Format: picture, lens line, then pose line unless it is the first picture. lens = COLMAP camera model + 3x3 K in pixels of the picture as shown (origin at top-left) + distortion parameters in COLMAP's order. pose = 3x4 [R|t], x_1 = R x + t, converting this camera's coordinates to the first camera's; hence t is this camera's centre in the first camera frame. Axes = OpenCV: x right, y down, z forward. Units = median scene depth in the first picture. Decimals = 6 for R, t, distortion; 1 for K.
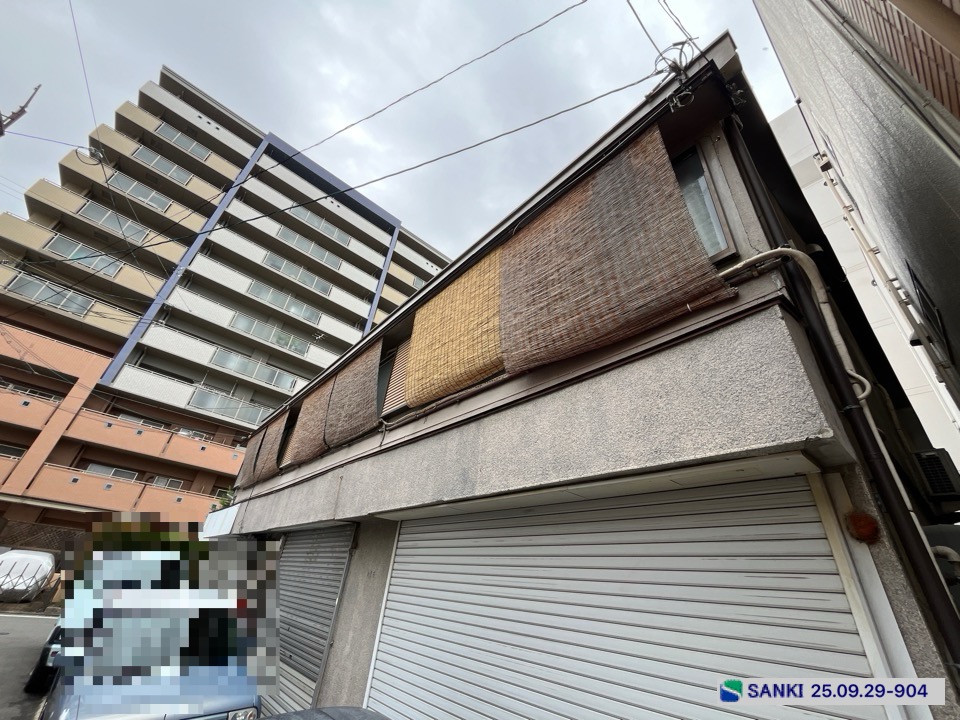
lens RADIAL K [[390.1, 0, 476.6], [0, 390.1, 360.9], [0, 0, 1]] dist [-0.002753, 0.000242]
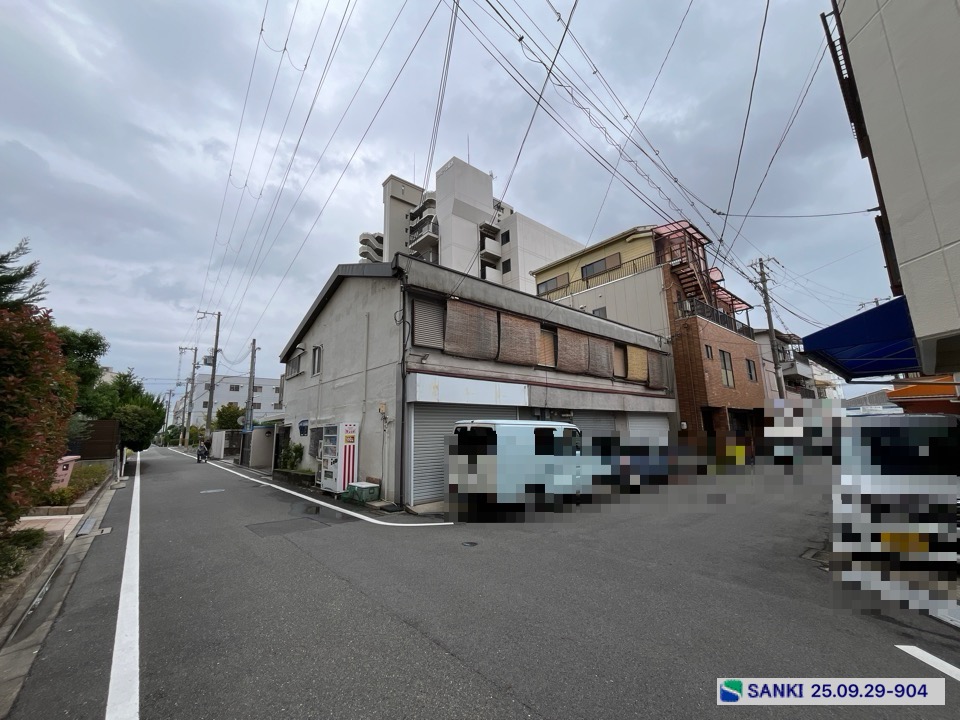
lens RADIAL K [[390.1, 0, 476.9], [0, 390.1, 361.4], [0, 0, 1]] dist [-0.002753, 0.000242]
pose [[0.000922, 0.088533, 0.996073, -4.692004], [-0.496118, 0.864886, -0.076413, 1.170635], [-0.868255, -0.494099, 0.044720, 2.733528]]
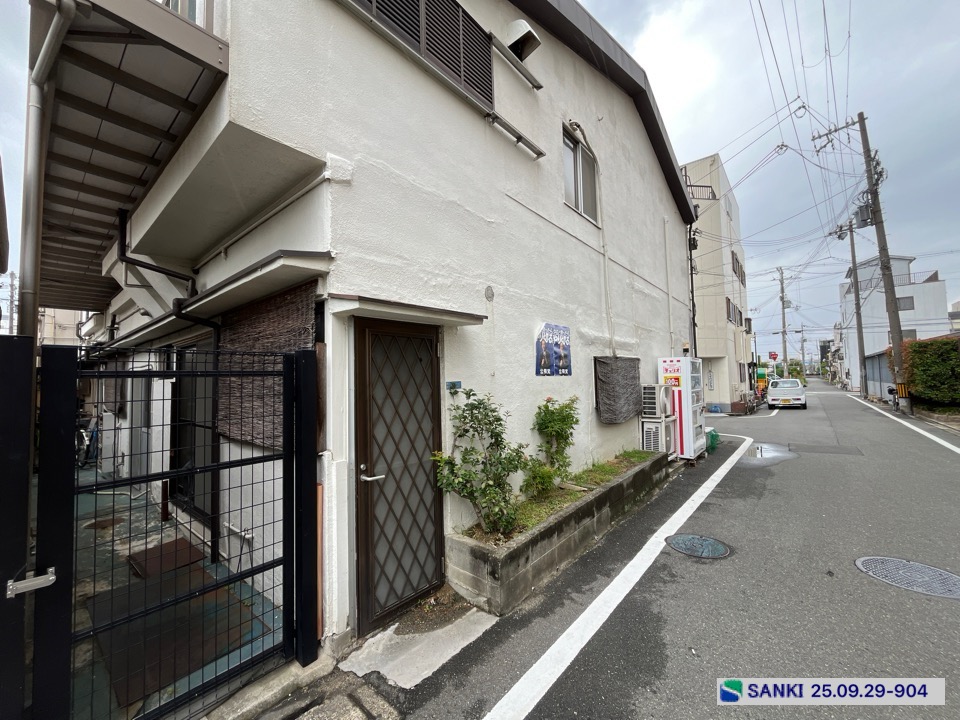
lens RADIAL K [[390.1, 0, 477.5], [0, 390.1, 362.3], [0, 0, 1]] dist [-0.002753, 0.000242]
pose [[0.981029, -0.104857, 0.163058, -2.961104], [0.013623, 0.876307, 0.481561, 0.867852], [-0.193383, -0.470204, 0.861110, 1.919771]]
